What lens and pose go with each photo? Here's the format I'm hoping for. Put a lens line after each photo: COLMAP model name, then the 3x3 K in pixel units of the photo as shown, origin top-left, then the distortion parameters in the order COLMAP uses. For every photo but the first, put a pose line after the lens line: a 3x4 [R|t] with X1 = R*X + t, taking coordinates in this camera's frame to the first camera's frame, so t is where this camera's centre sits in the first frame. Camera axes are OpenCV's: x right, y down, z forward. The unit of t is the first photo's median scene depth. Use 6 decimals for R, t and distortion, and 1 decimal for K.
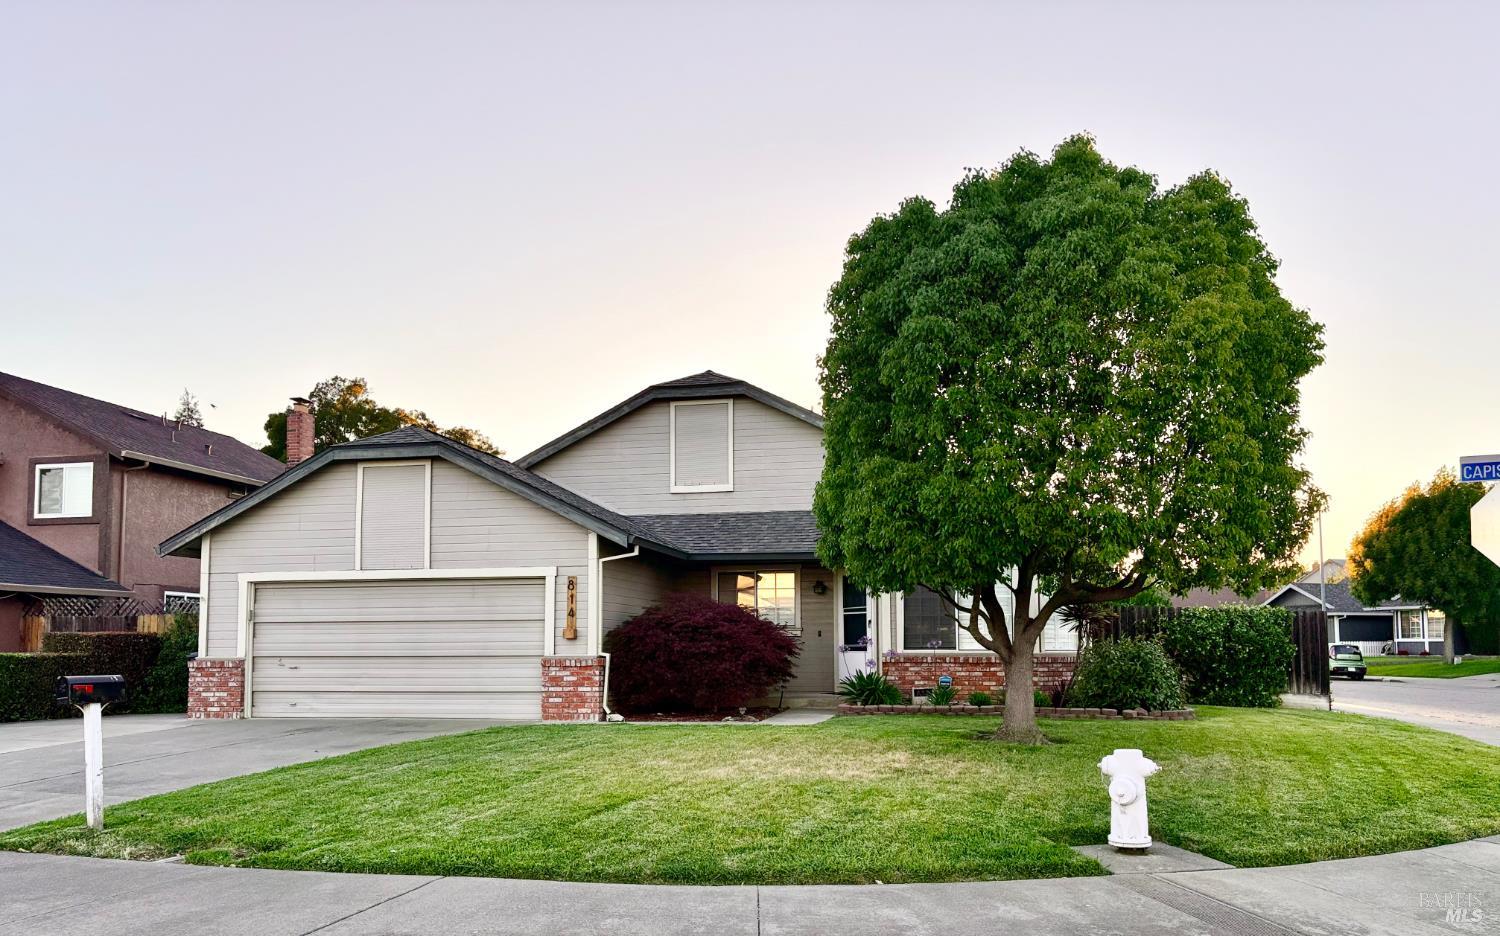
lens RADIAL K [[1151.7, 0, 750.0], [0, 1151.7, 468.0], [0, 0, 1]] dist [0.020949, -0.007239]
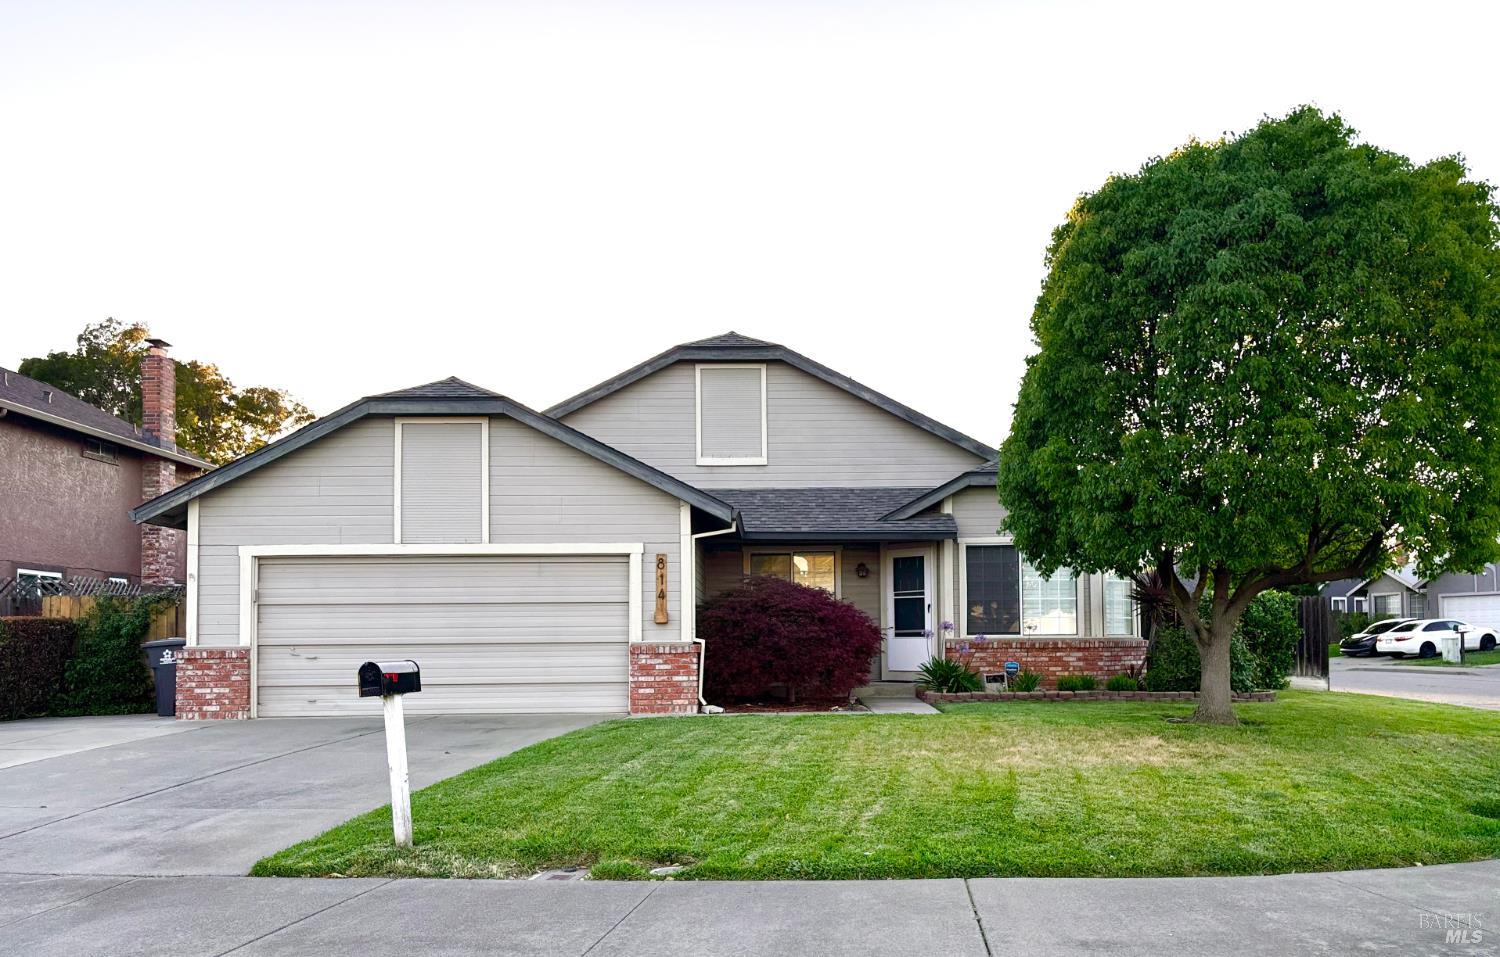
lens RADIAL K [[1220.1, 0, 773.9], [0, 1220.1, 521.3], [0, 0, 1]] dist [0.020256, 0.003179]
pose [[0.973004, 0.017619, 0.230113, -0.274928], [-0.030936, 0.998040, 0.054391, 0.013798], [-0.228704, -0.060042, 0.971643, 0.058728]]
